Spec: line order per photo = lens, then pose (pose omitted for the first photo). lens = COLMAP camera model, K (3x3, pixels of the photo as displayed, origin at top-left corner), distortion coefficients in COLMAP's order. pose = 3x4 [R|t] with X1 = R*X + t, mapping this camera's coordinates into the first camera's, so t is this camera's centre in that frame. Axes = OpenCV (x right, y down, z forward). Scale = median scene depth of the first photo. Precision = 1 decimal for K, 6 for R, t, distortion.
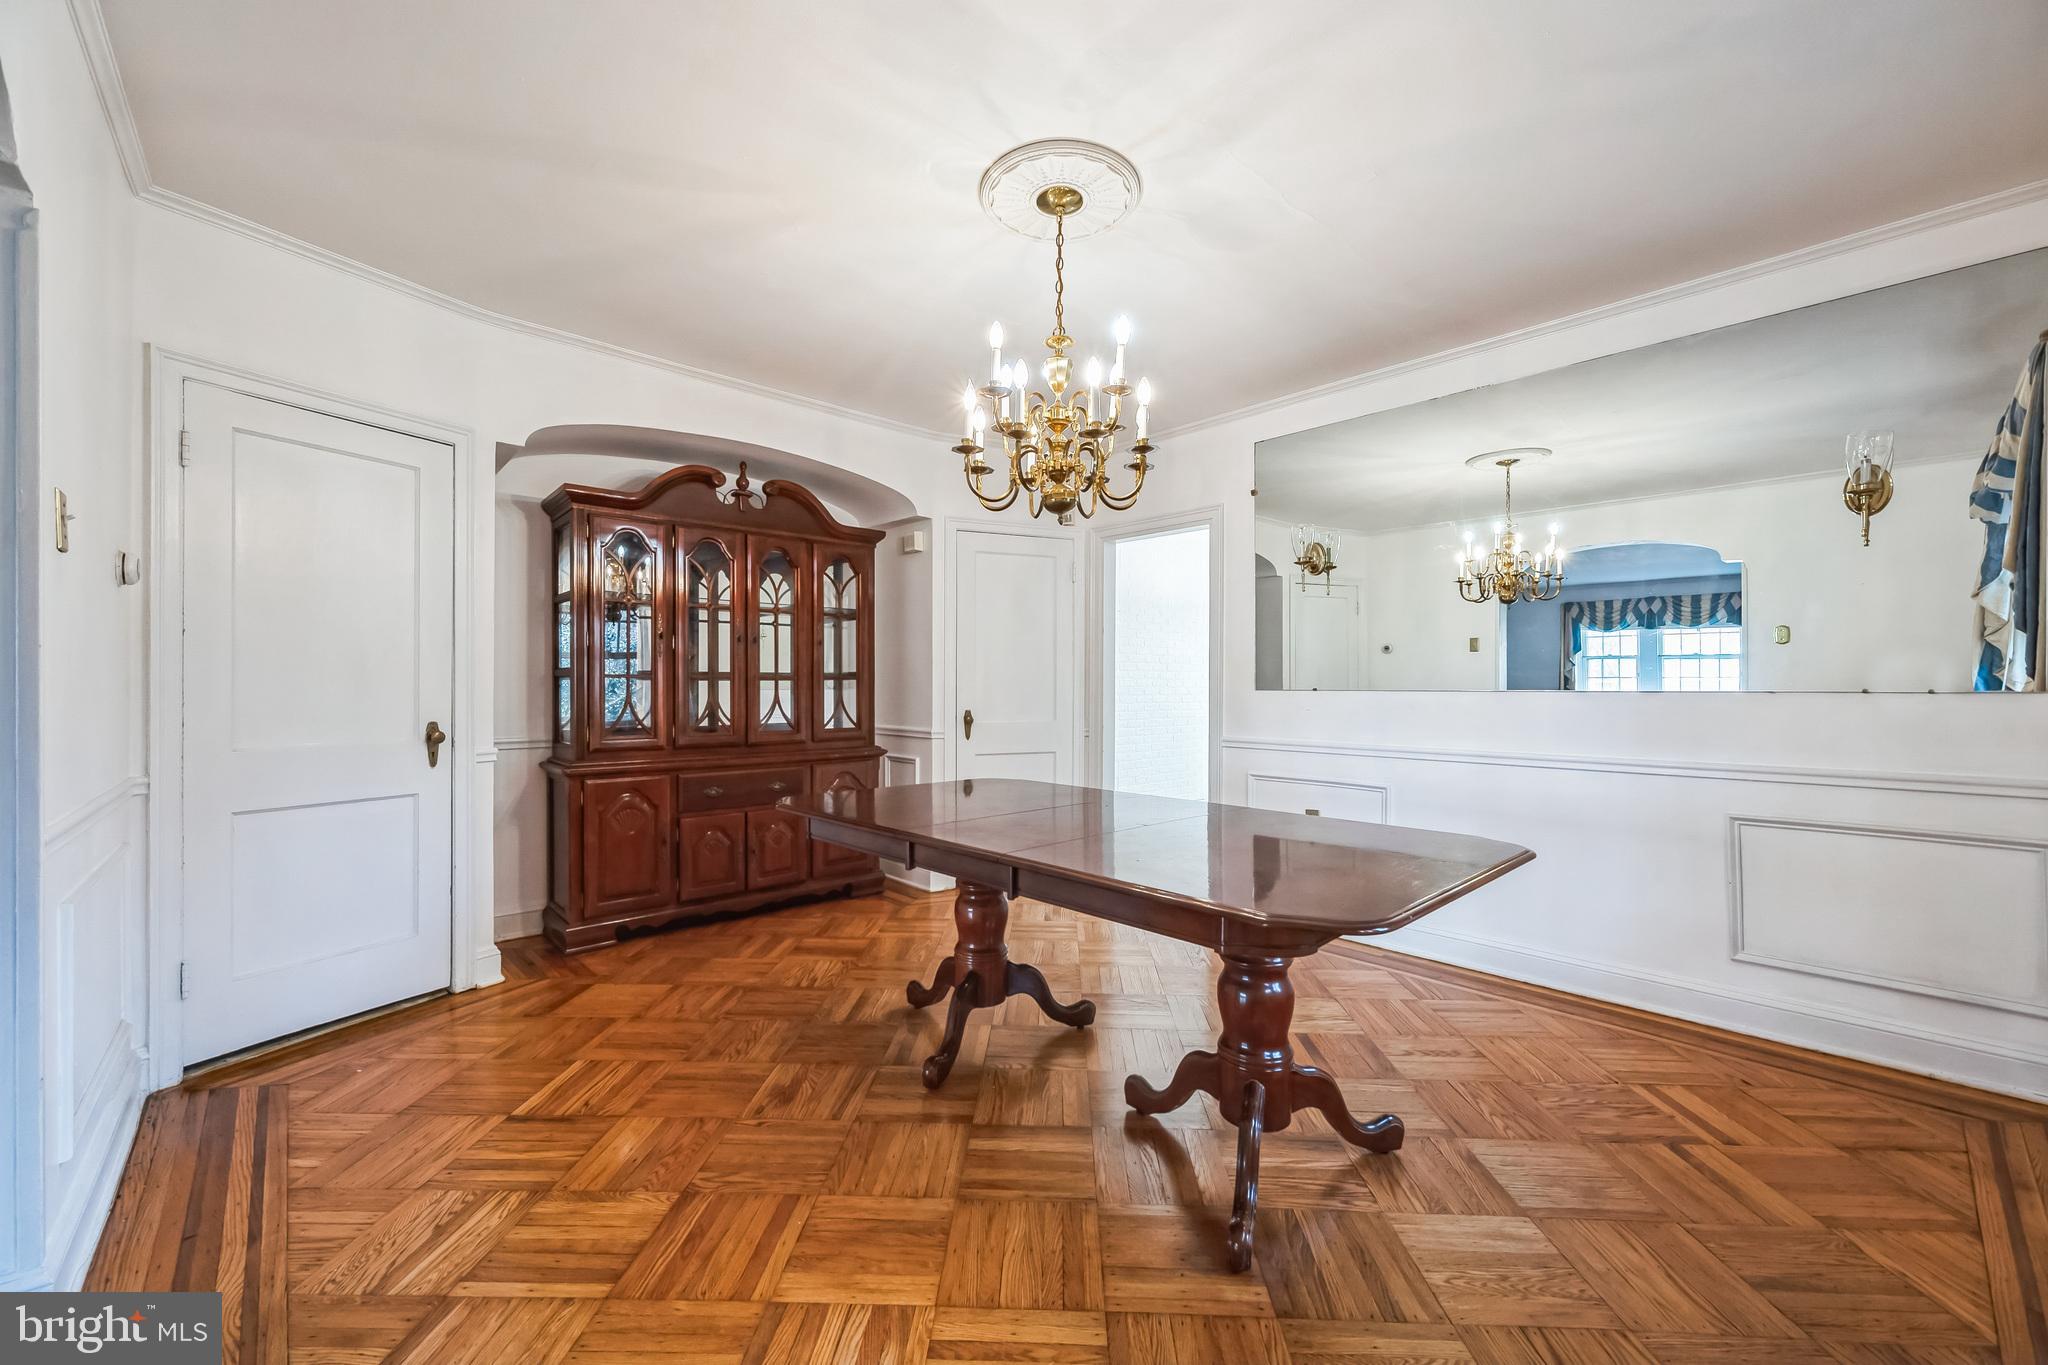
lens RADIAL K [[815.3, 0, 1025.5], [0, 815.3, 692.5], [0, 0, 1]] dist [0.000373, -0.000015]
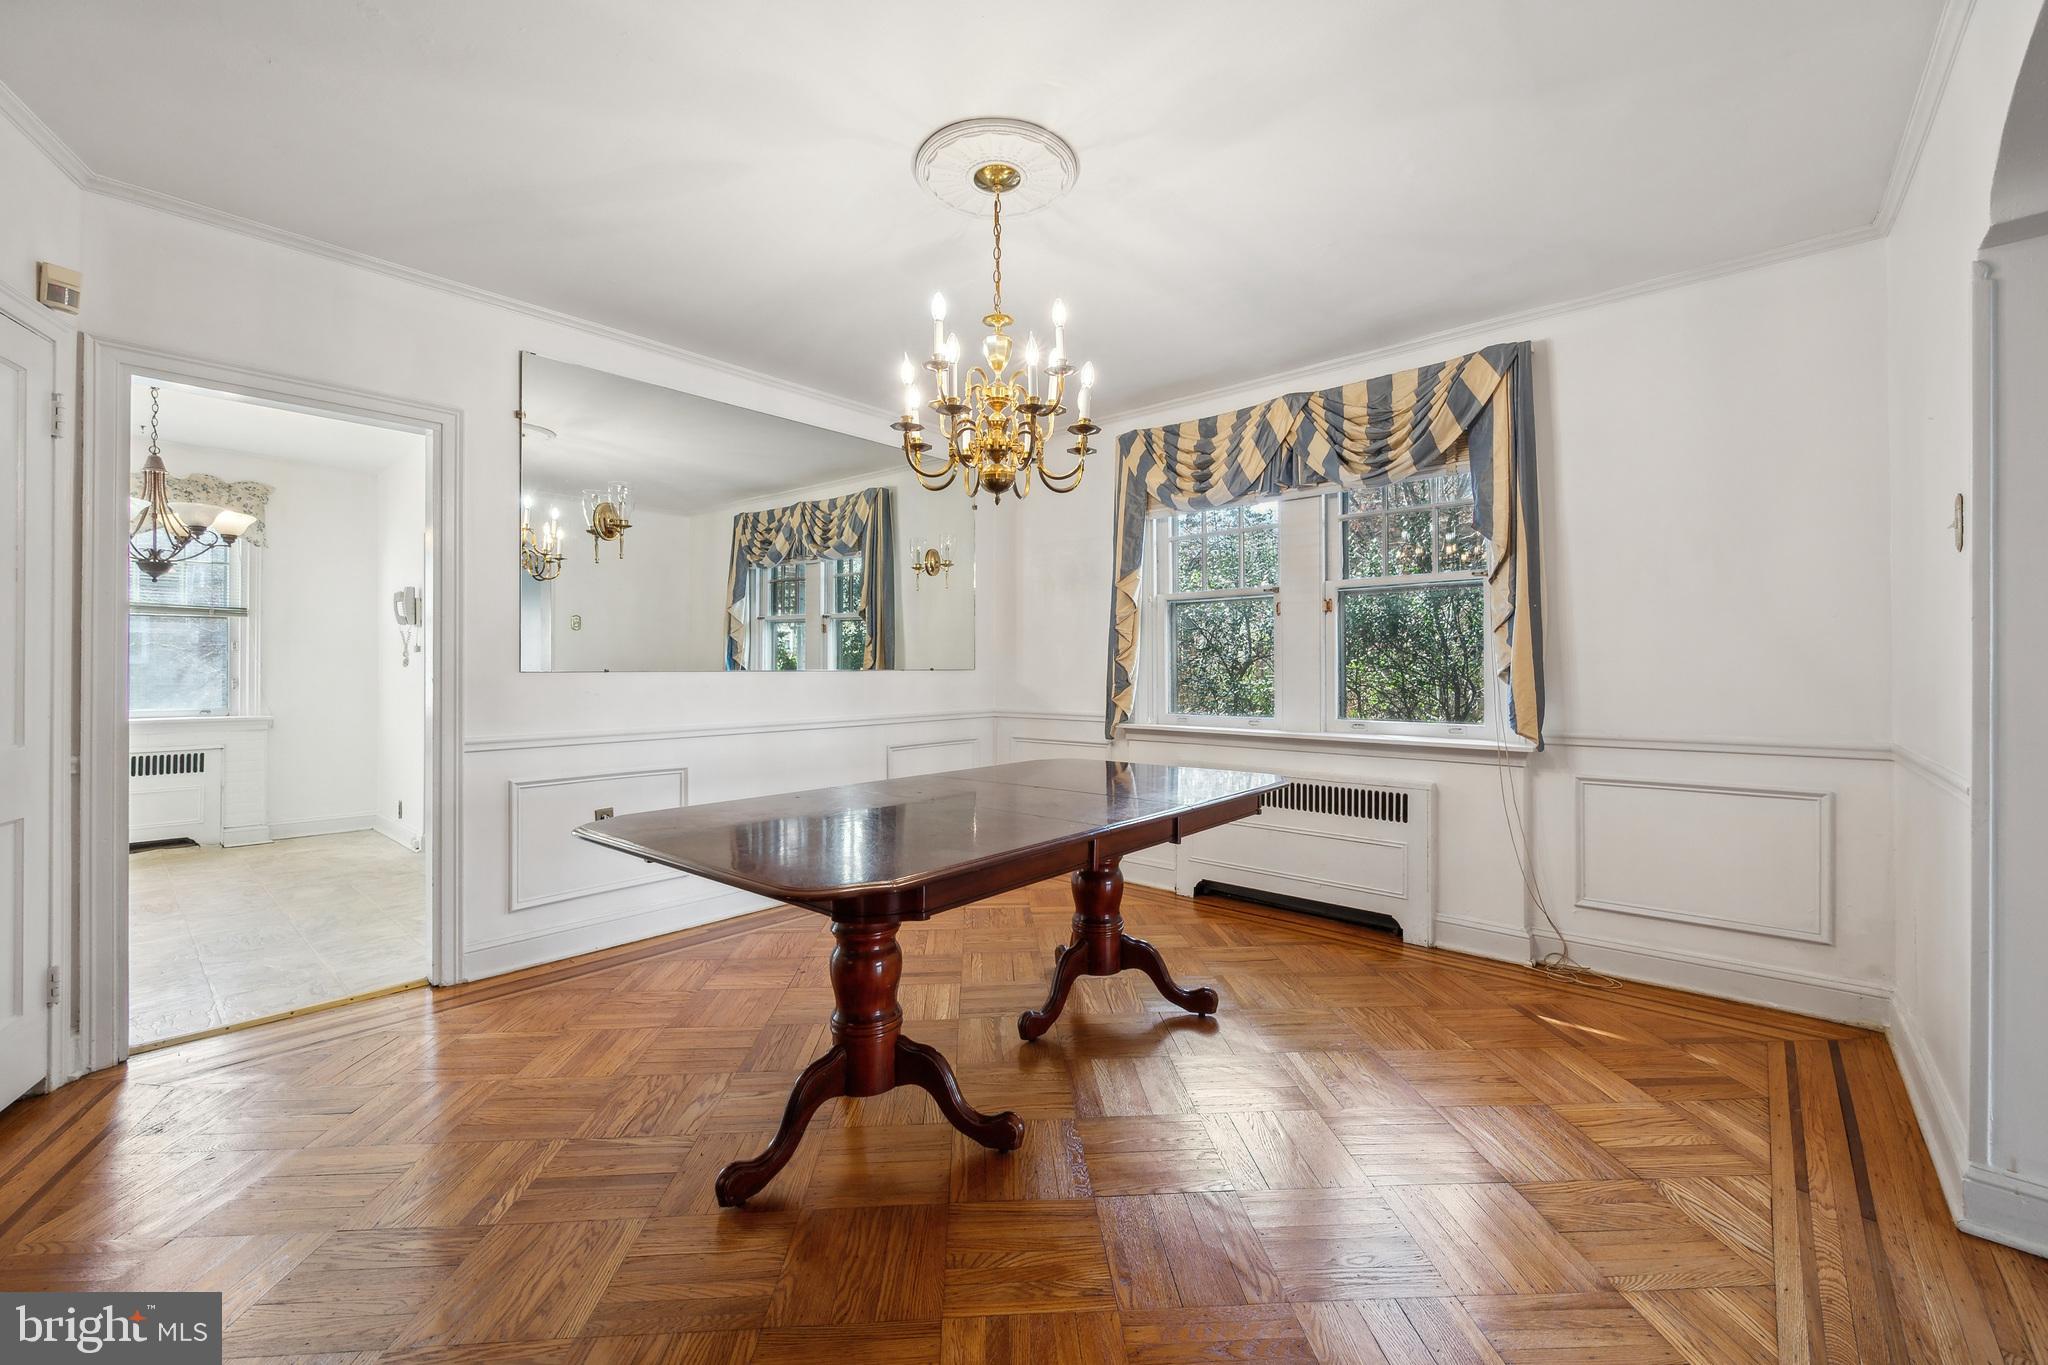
lens RADIAL K [[818.5, 0, 1034.3], [0, 818.5, 666.3], [0, 0, 1]] dist [-0.009727, -0.000041]
pose [[-0.110614, -0.000013, 0.993863, -0.663531], [0.001373, 0.999999, 0.000165, -0.008761], [-0.993862, 0.001383, -0.110614, 0.751962]]
